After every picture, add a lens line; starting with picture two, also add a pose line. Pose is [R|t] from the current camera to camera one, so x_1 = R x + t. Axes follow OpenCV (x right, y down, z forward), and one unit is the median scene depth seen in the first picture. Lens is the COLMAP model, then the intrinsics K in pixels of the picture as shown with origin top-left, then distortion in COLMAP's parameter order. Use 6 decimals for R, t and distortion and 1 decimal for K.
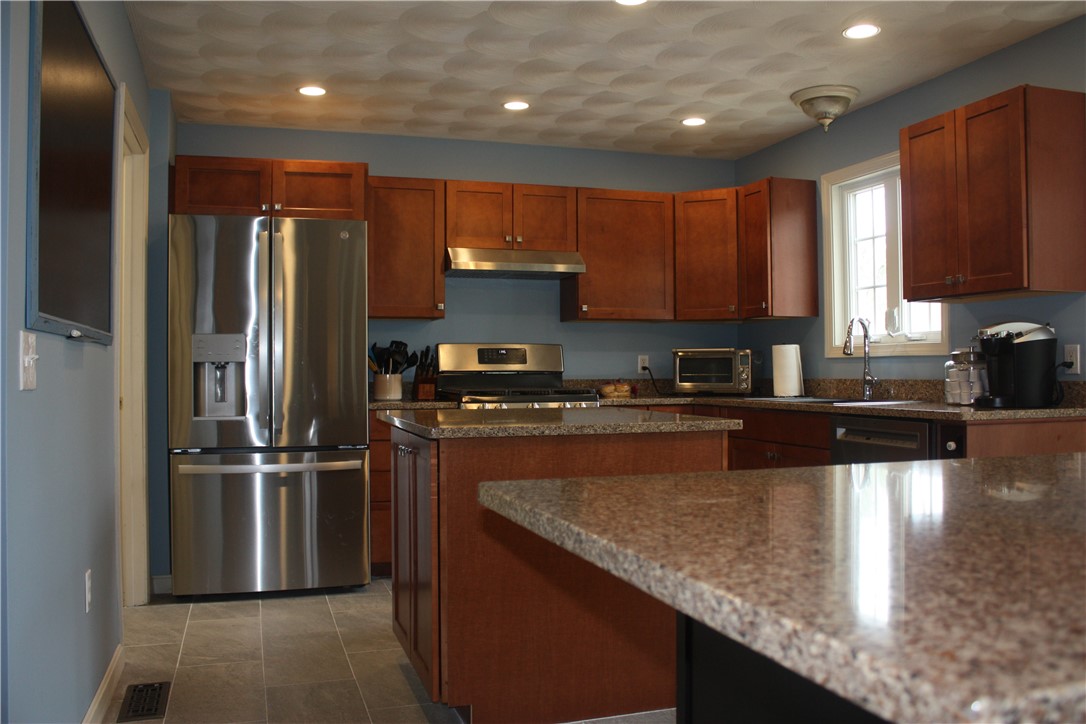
lens RADIAL K [[911.8, 0, 543.0], [0, 911.8, 362.0], [0, 0, 1]] dist [-0.164432, 0.137367]
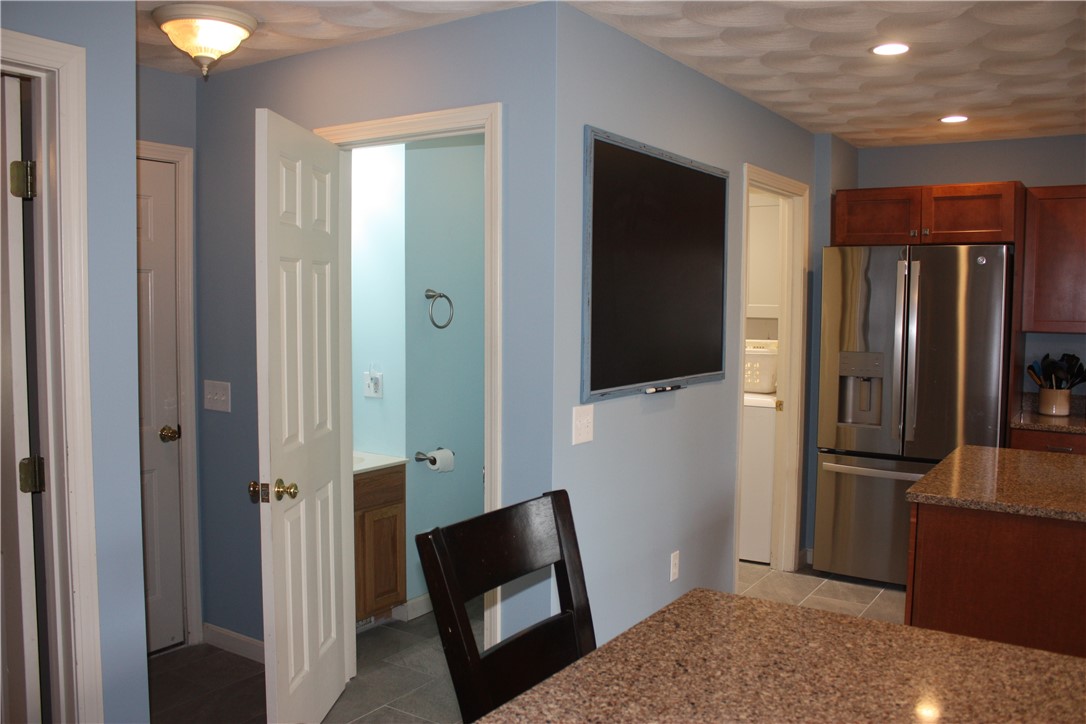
lens RADIAL K [[911.8, 0, 543.0], [0, 911.8, 362.0], [0, 0, 1]] dist [-0.164432, 0.137367]
pose [[0.621877, 0.067043, -0.780240, 0.254942], [-0.007871, 0.996813, 0.079379, -0.098711], [0.783075, -0.043223, 0.620423, -0.019154]]
